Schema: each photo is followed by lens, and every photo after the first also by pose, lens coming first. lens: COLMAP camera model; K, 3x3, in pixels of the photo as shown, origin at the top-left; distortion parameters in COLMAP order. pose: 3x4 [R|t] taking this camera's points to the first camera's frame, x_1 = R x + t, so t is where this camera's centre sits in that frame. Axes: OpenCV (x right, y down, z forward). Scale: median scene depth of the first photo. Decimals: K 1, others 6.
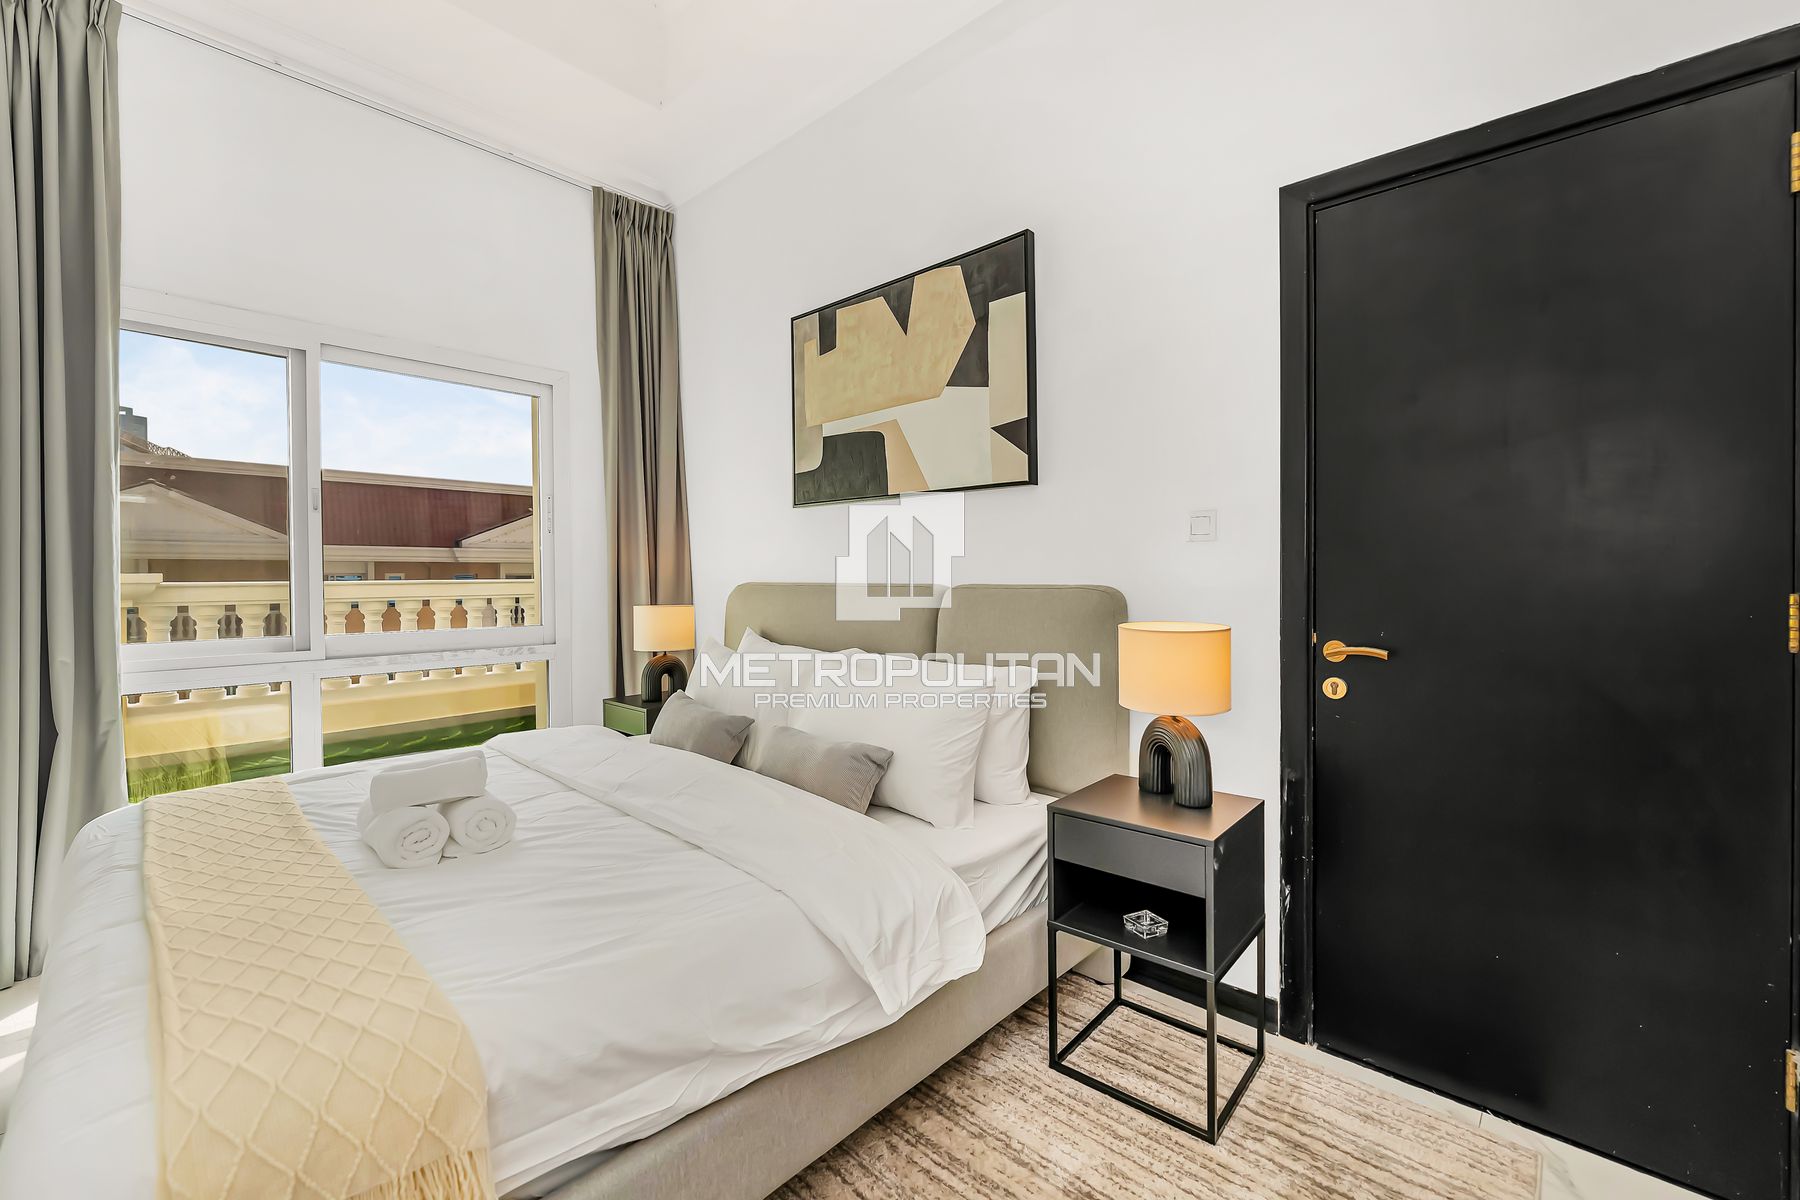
lens RADIAL K [[725.4, 0, 899.0], [0, 725.4, 589.4], [0, 0, 1]] dist [0.001272, -0.000096]
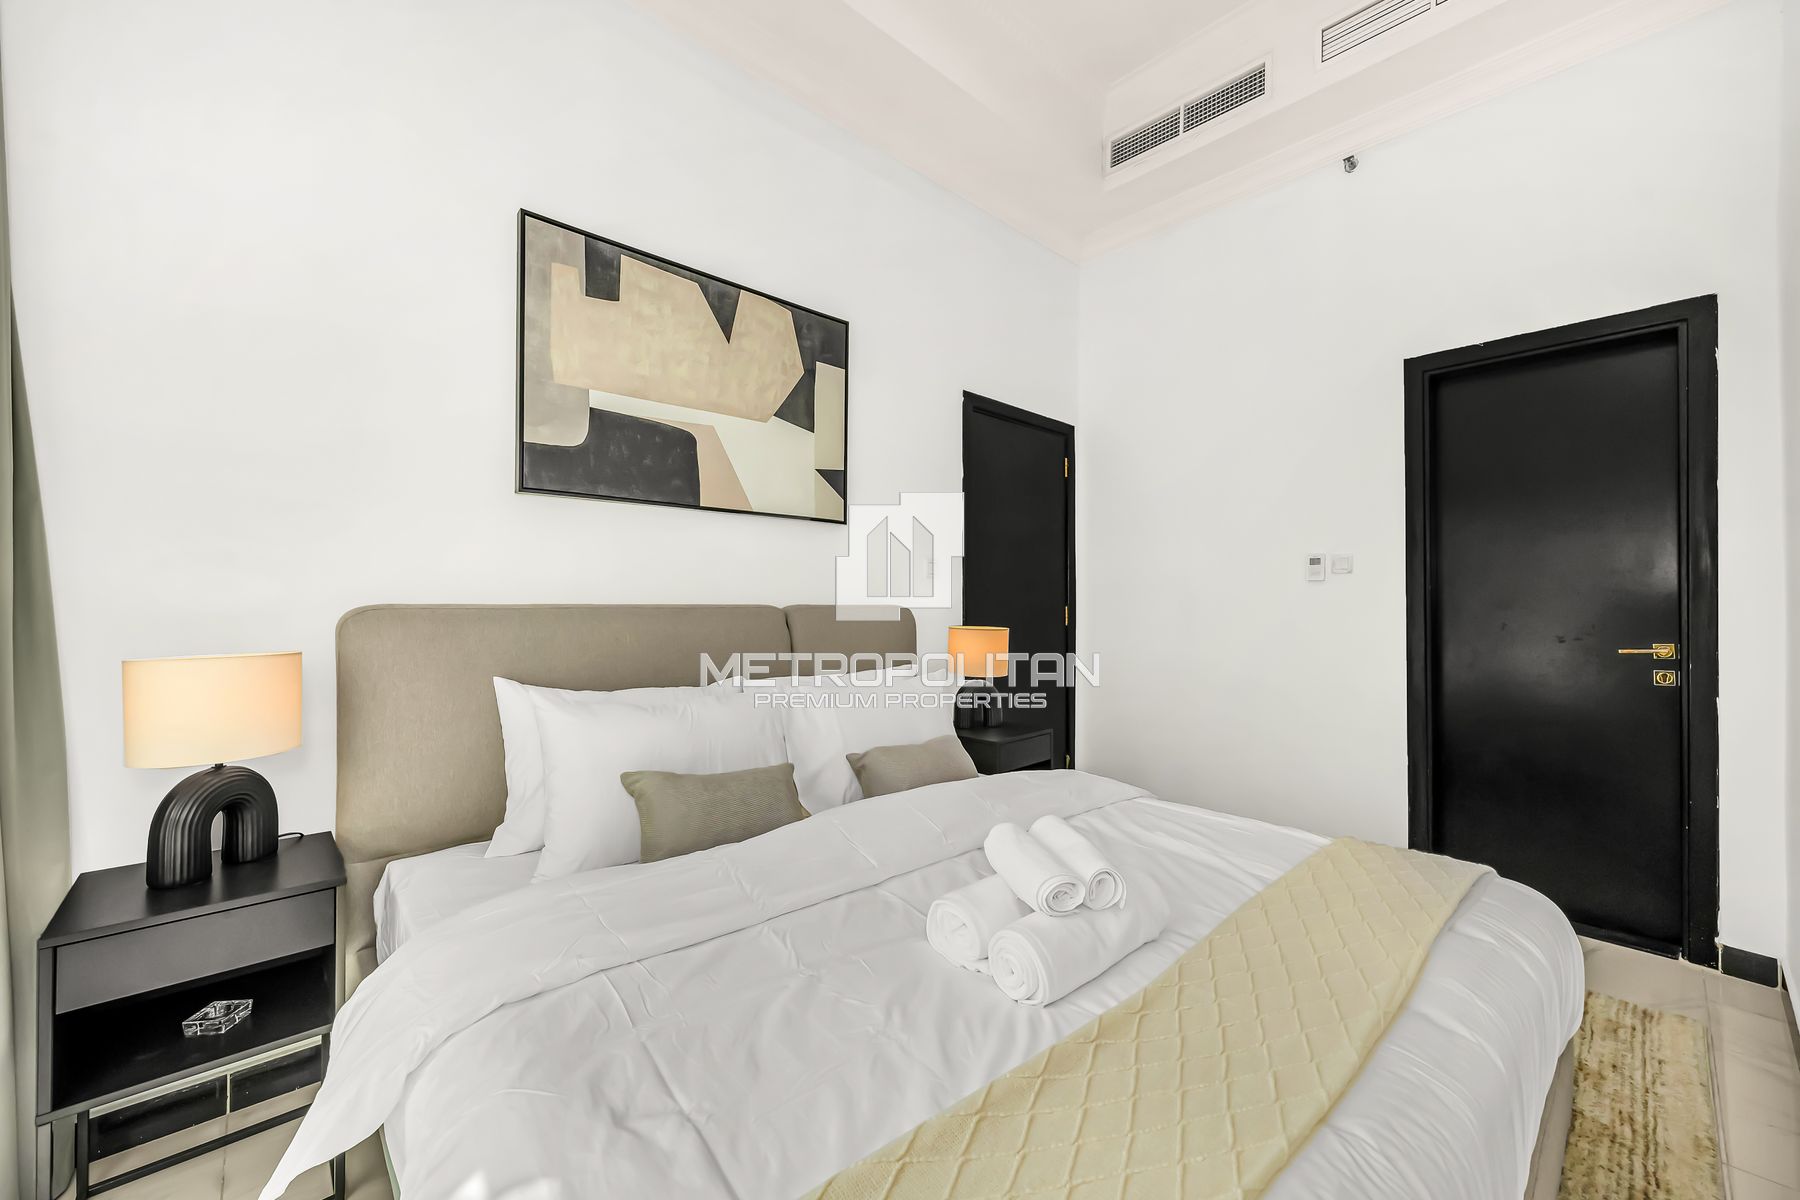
lens RADIAL K [[725.4, 0, 906.8], [0, 725.4, 599.9], [0, 0, 1]] dist [0.001272, -0.000096]
pose [[0.071950, 0.002747, 0.997404, -0.921138], [0.012239, 0.999918, -0.003637, -0.007618], [-0.997333, 0.012469, 0.071910, 0.702864]]
